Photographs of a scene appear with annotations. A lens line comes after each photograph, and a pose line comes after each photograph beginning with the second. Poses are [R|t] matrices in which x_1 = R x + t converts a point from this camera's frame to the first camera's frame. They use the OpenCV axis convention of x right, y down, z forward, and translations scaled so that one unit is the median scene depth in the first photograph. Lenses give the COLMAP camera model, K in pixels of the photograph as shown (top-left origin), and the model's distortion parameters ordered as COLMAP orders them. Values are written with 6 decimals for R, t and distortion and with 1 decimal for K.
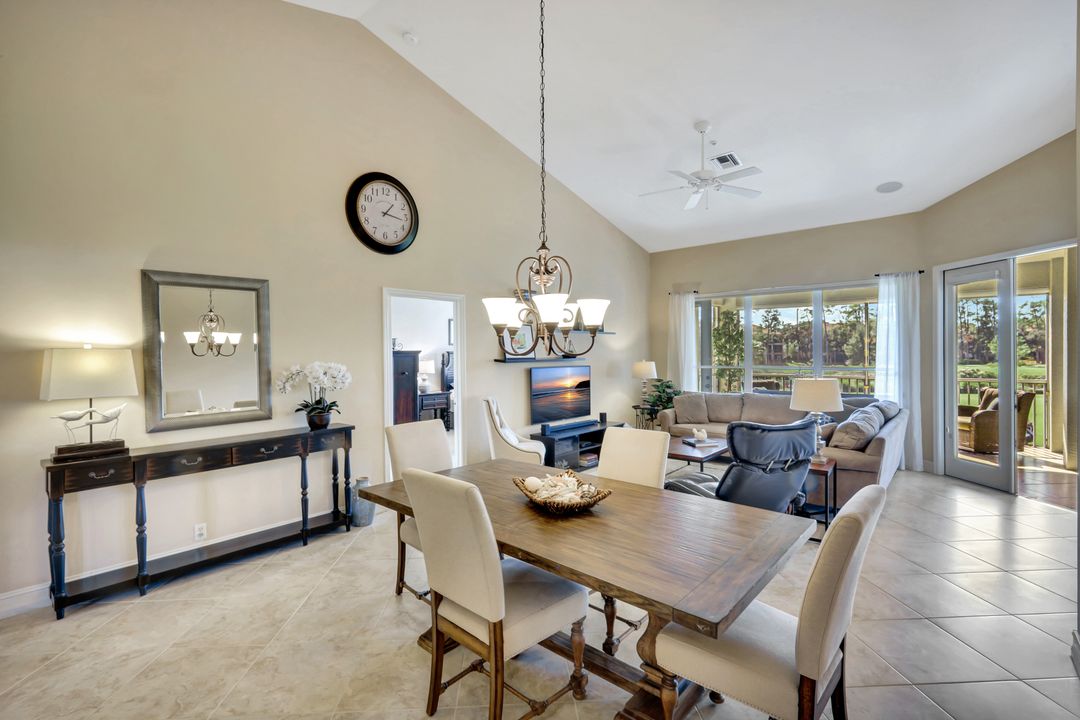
lens RADIAL K [[487.5, 0, 538.4], [0, 487.5, 353.4], [0, 0, 1]] dist [-0.002001, 0.000064]
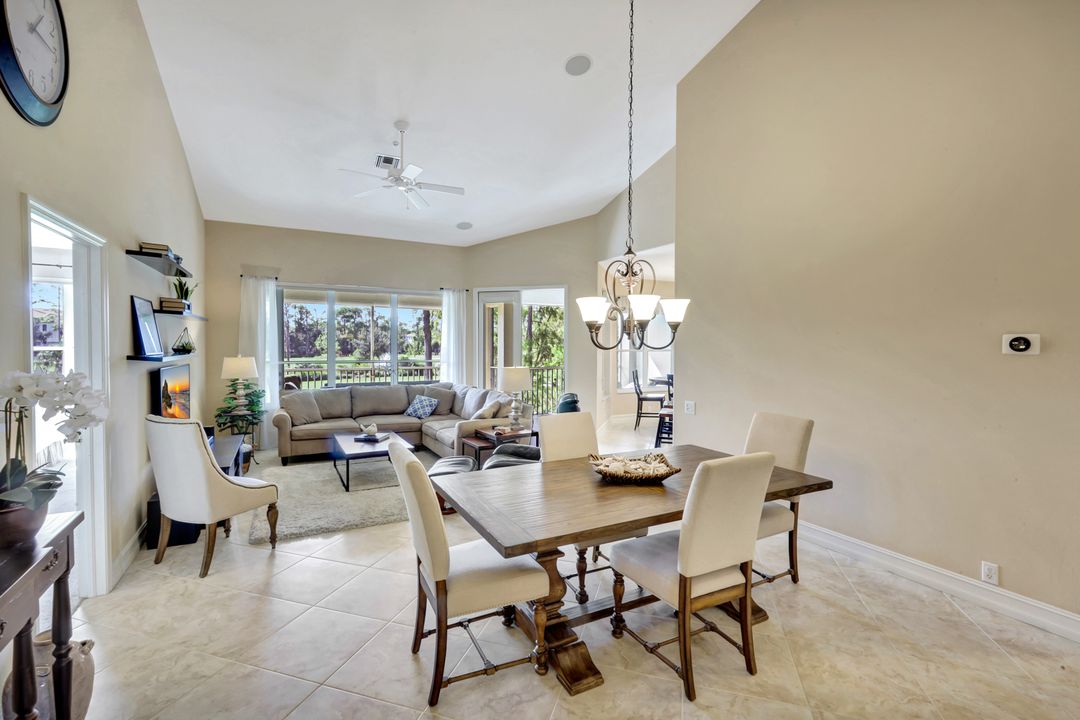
lens RADIAL K [[472.2, 0, 540.0], [0, 472.2, 360.0], [0, 0, 1]] dist [-0.011204, 0.000265]
pose [[0.356898, -0.018649, 0.933957, -0.403429], [-0.004456, 0.999755, 0.021666, 0.002532], [-0.934133, -0.011894, 0.356727, 0.305780]]
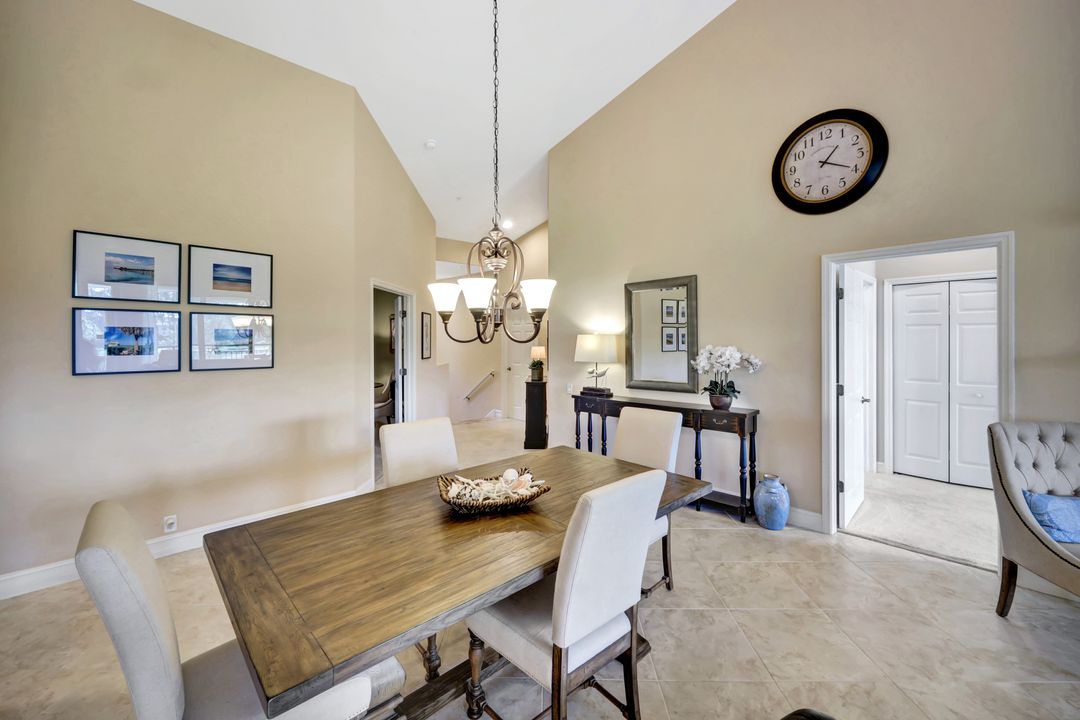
lens RADIAL K [[439.3, 0, 539.0], [0, 439.3, 341.8], [0, 0, 1]] dist [0.001454, -0.000228]
pose [[-0.079929, 0.015927, -0.996673, 0.339658], [0.000884, 0.999873, 0.015907, -0.004307], [0.996800, 0.000391, -0.079933, 0.452148]]
